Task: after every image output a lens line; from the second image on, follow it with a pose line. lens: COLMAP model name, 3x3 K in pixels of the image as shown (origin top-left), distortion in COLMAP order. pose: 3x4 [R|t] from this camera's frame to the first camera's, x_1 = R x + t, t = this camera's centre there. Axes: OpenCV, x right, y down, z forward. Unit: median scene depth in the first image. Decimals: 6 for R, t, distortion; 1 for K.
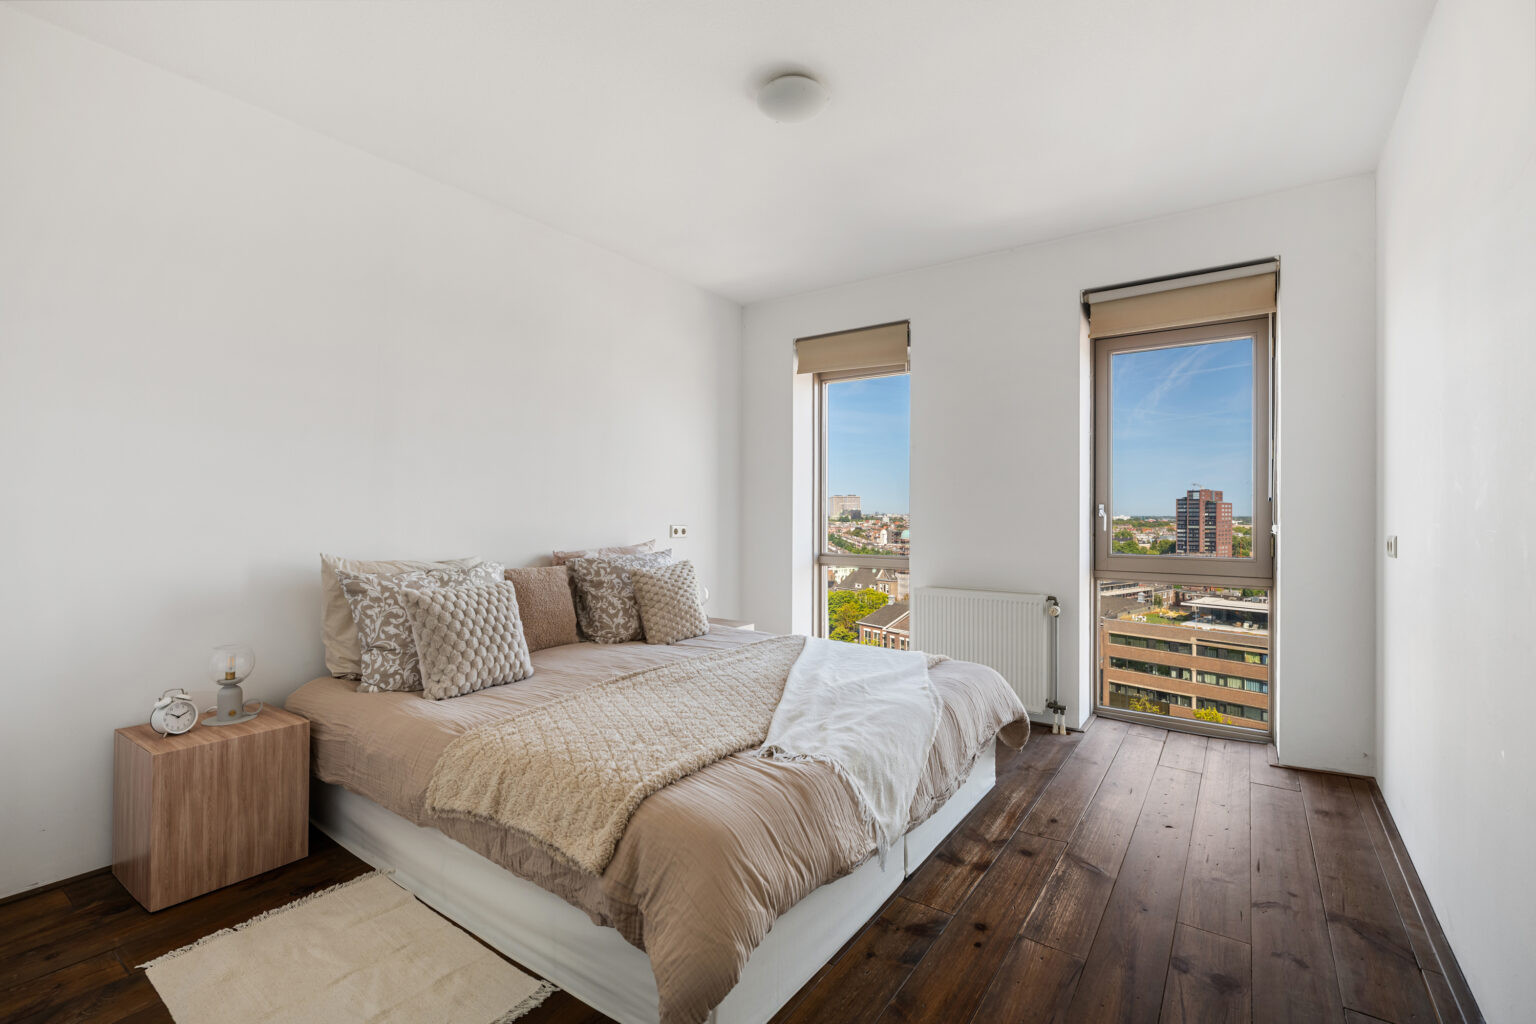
lens RADIAL K [[684.1, 0, 757.9], [0, 684.1, 509.7], [0, 0, 1]] dist [0.008888, -0.000740]
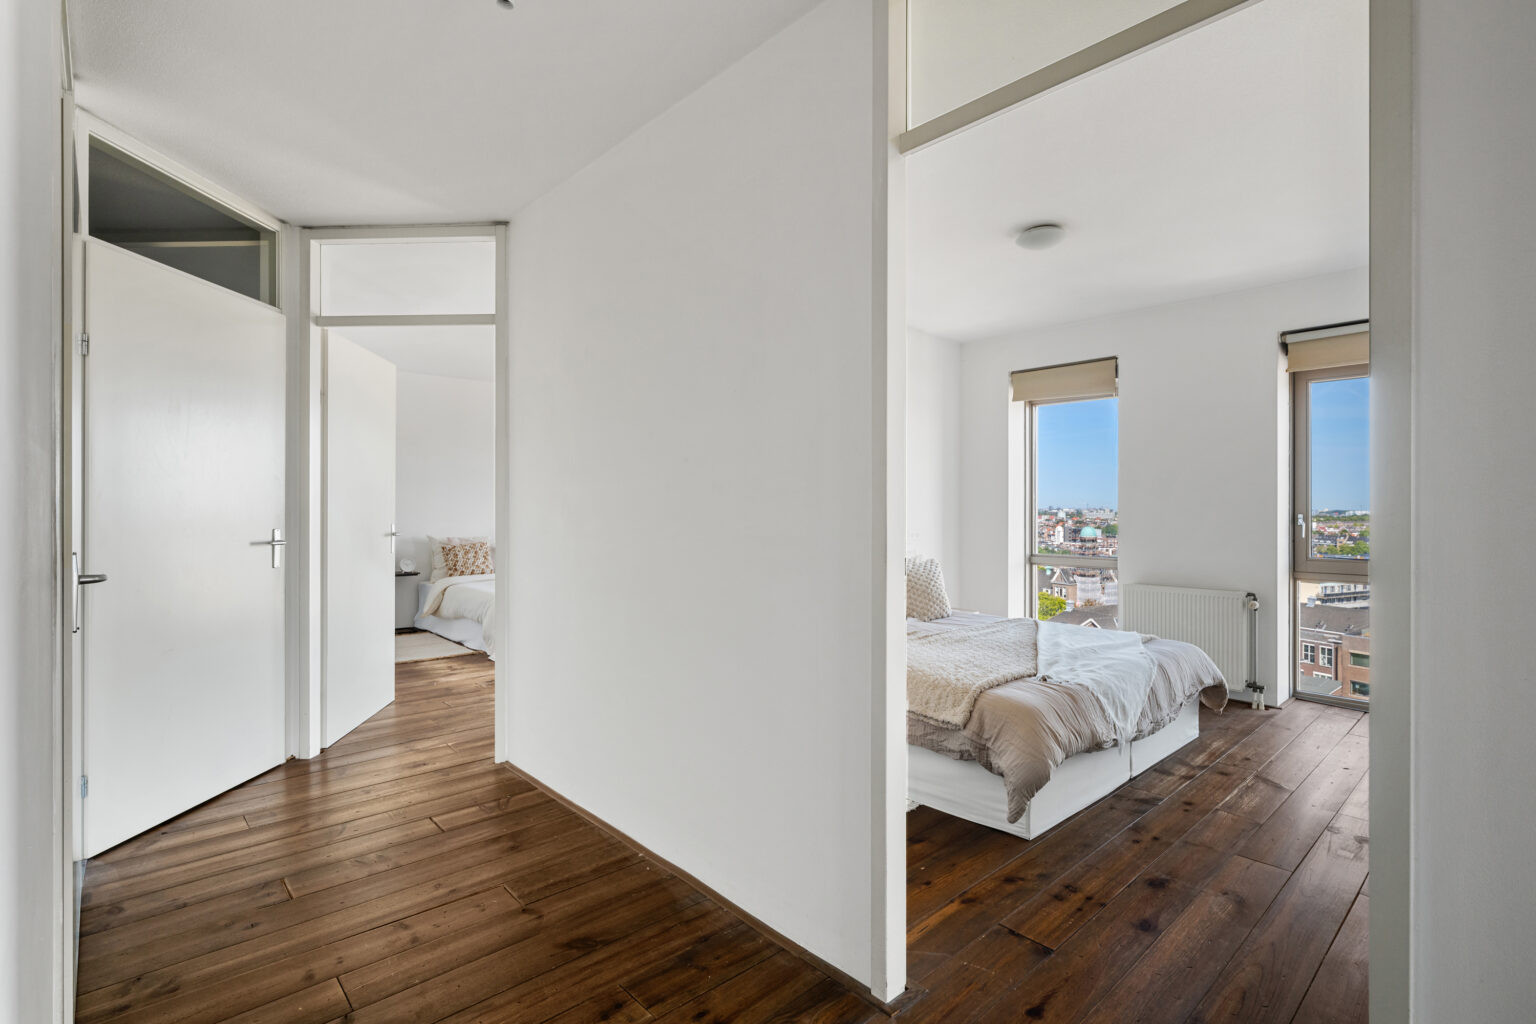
lens RADIAL K [[741.2, 0, 756.2], [0, 741.2, 504.2], [0, 0, 1]] dist [0.008975, -0.001764]
pose [[0.979493, -0.001991, -0.201470, -0.161365], [0.002260, 0.999997, 0.001104, -0.032652], [0.201467, -0.001537, 0.979494, -0.466097]]
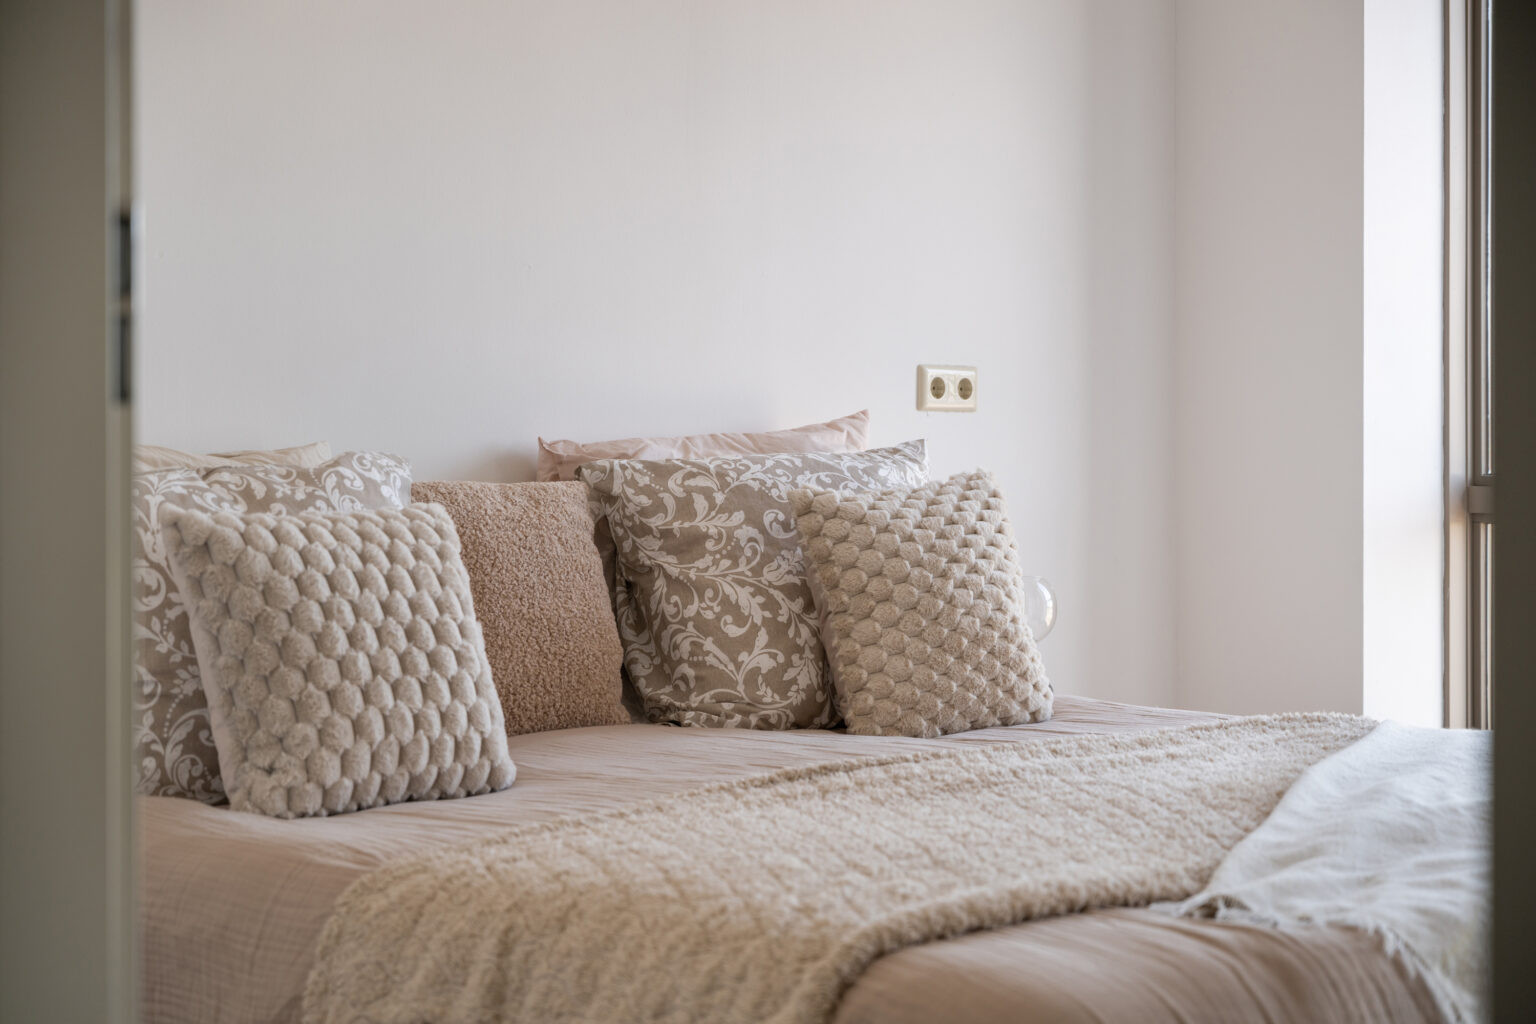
lens RADIAL K [[3131.3, 0, 761.0], [0, 3131.3, 507.0], [0, 0, 1]] dist [0.008987, 0.000000]
pose [[0.985468, 0.000954, -0.169857, 0.036102], [0.005207, 0.999344, 0.035826, 0.043854], [0.169780, -0.036190, 0.984817, -0.372379]]
